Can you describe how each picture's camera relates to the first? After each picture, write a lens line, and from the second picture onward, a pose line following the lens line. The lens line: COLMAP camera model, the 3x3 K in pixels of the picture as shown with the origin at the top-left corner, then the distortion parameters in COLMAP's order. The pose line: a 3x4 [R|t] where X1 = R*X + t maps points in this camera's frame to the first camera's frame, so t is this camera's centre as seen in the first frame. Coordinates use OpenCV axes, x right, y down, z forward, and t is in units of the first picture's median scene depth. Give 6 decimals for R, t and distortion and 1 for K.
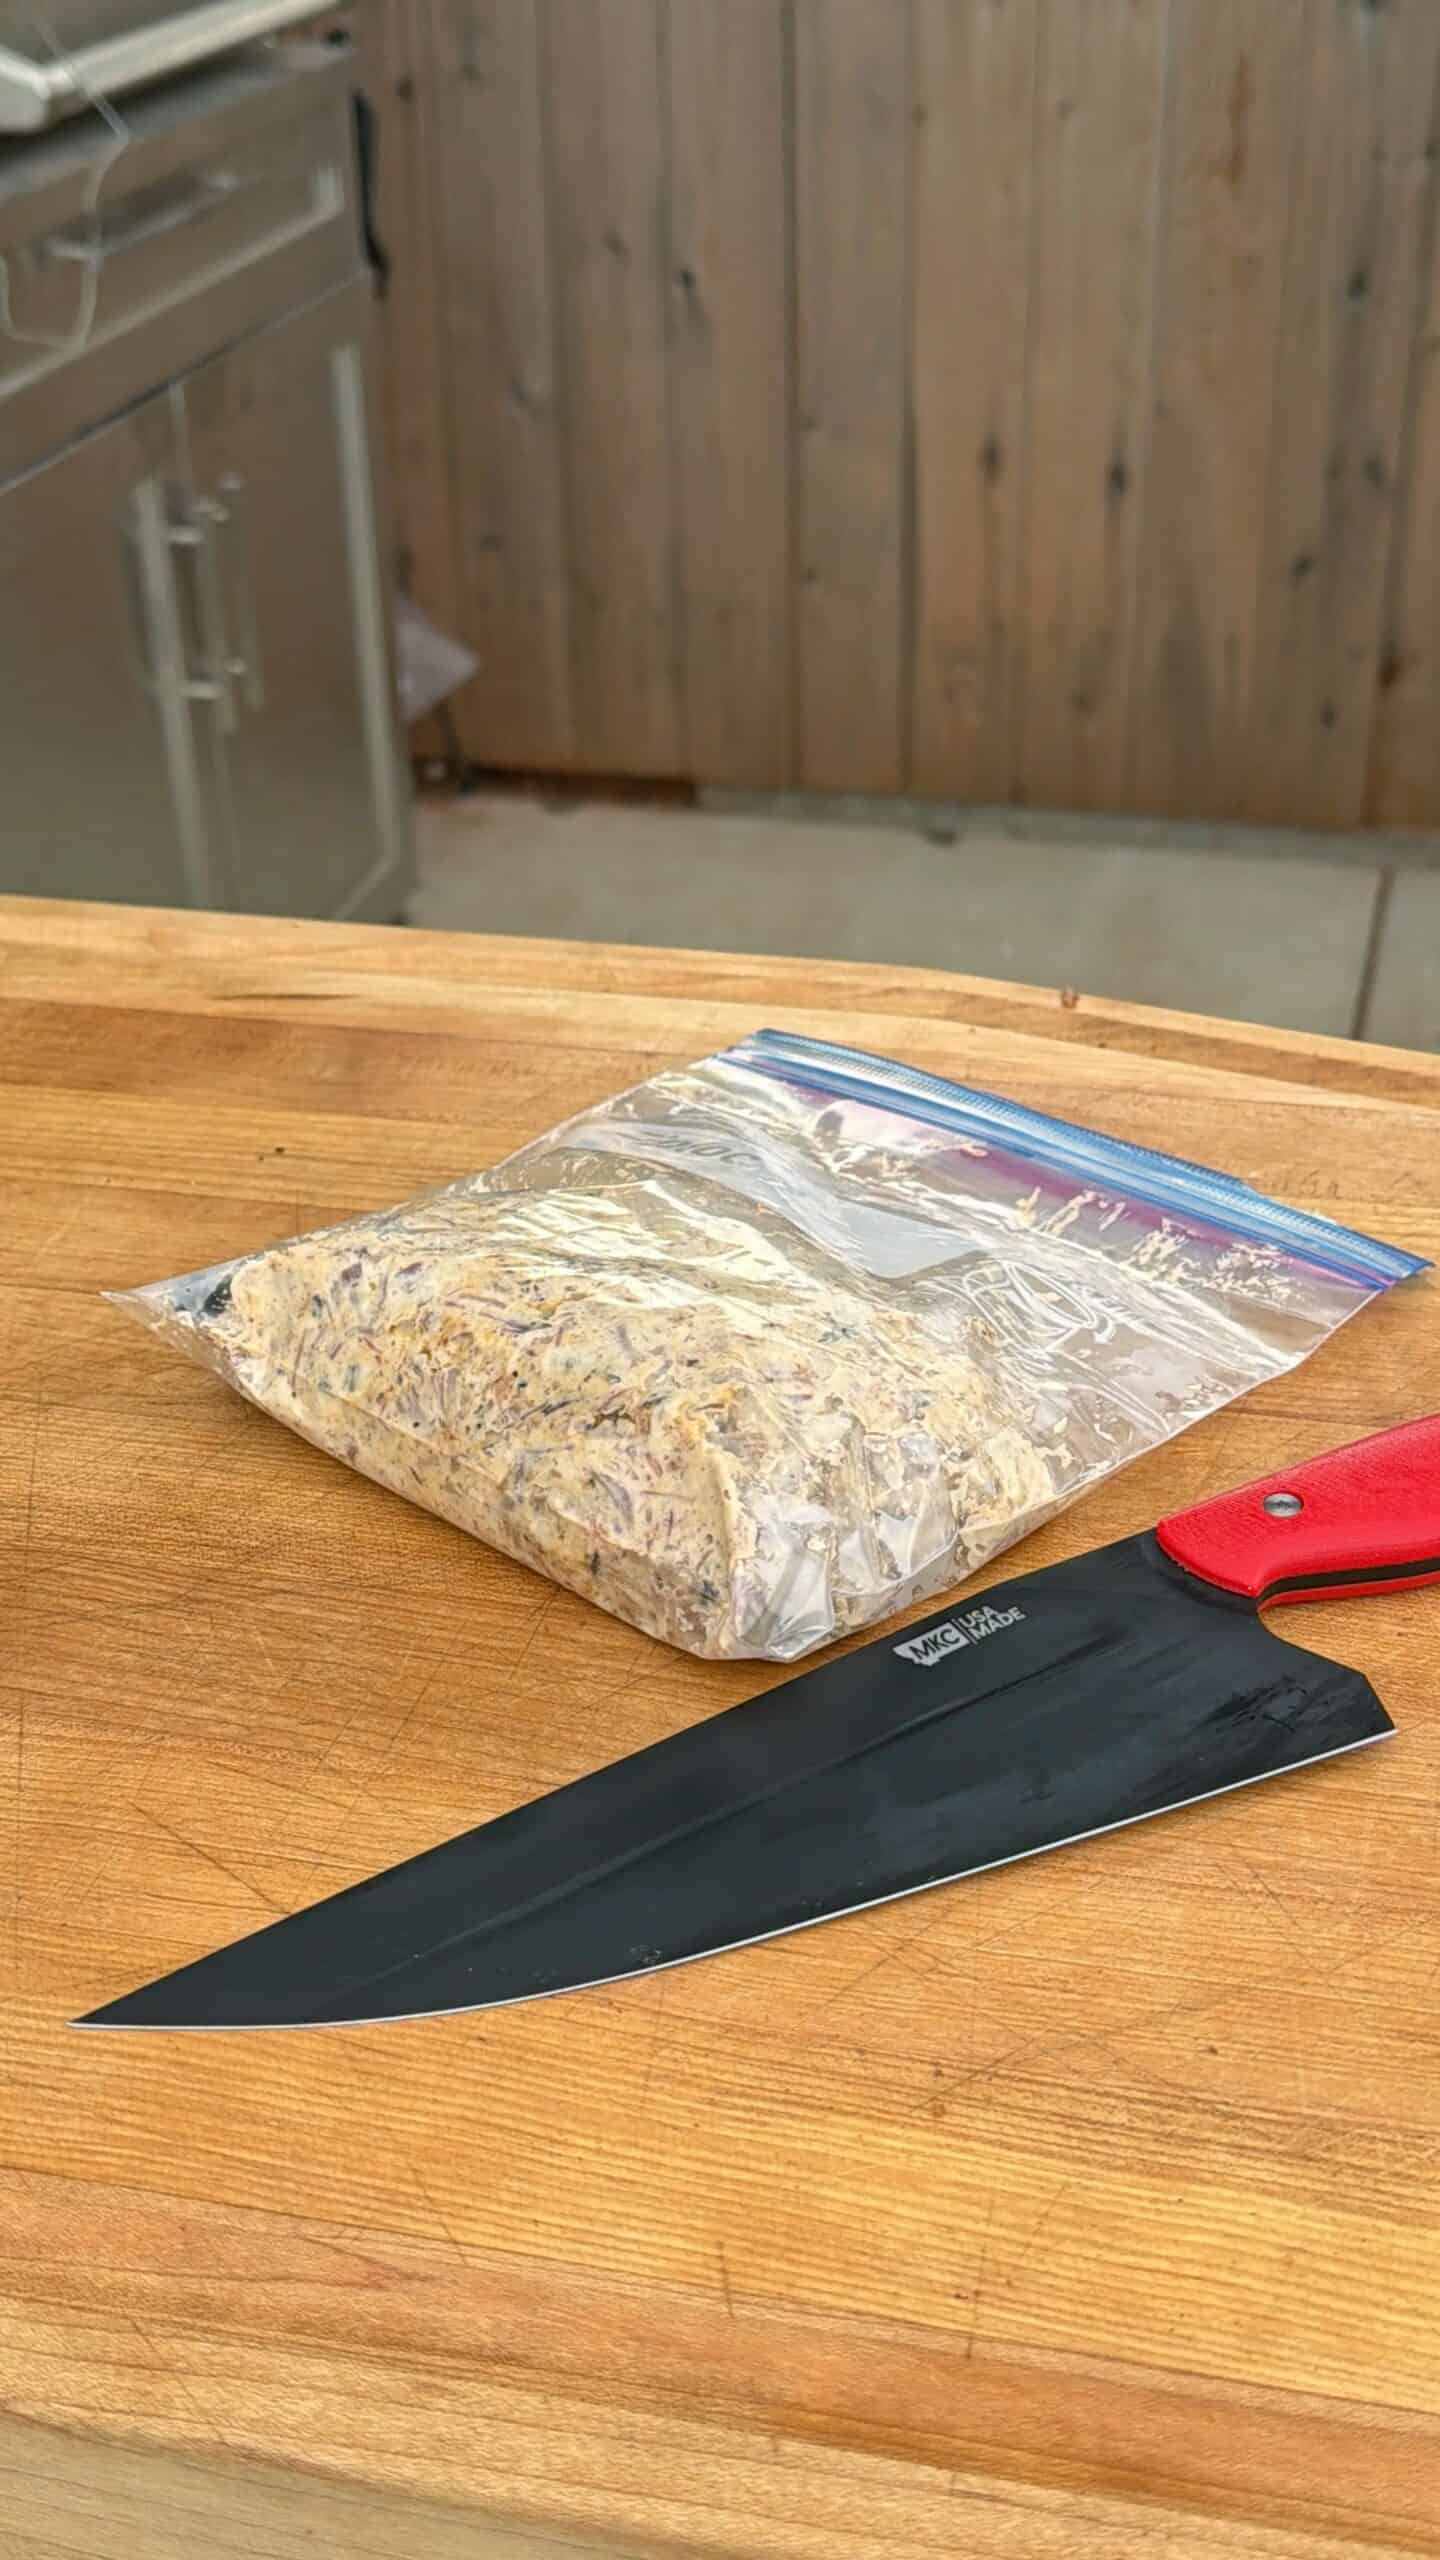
lens RADIAL K [[2663.6, 0, 720.0], [0, 2663.6, 1280.0], [0, 0, 1]] dist [0.093762, -0.021681]
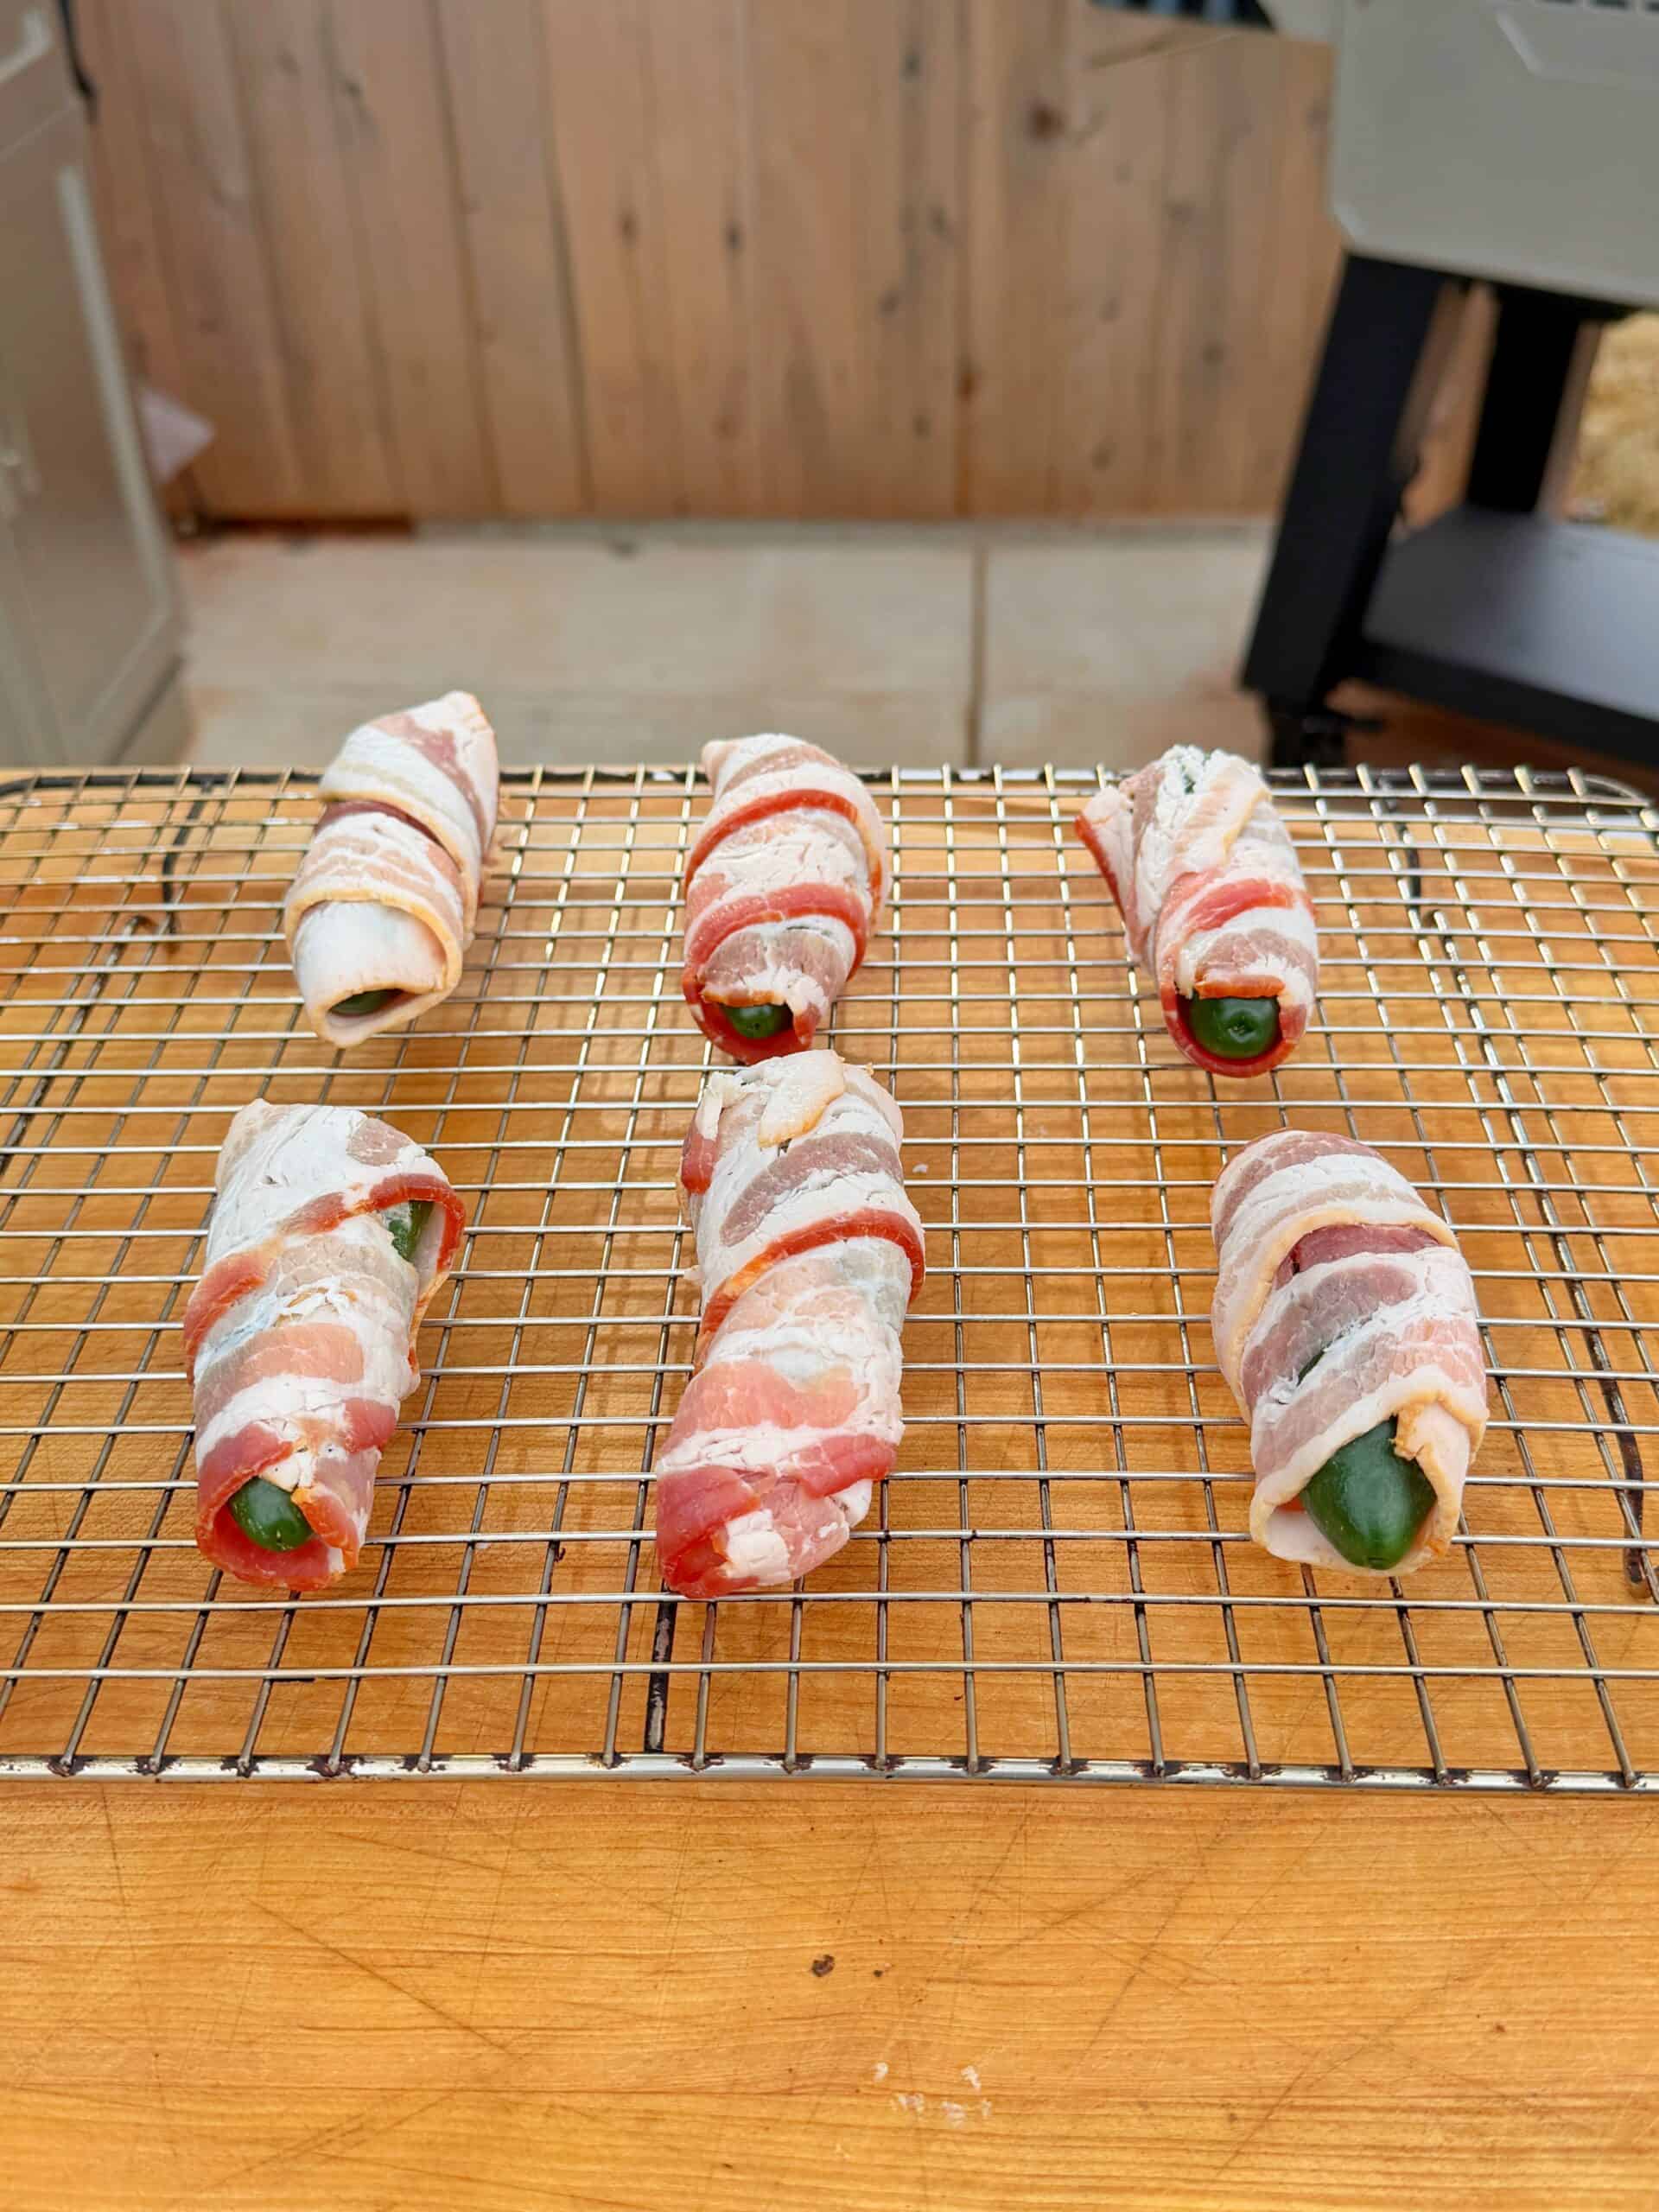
lens RADIAL K [[2133.4, 0, 829.5], [0, 2133.4, 1106.0], [0, 0, 1]] dist [0.046817, -0.142593]
pose [[0.980782, -0.122060, 0.152210, -0.067889], [0.107302, 0.989012, 0.101692, -0.075145], [-0.162950, -0.083405, 0.983103, 0.183249]]
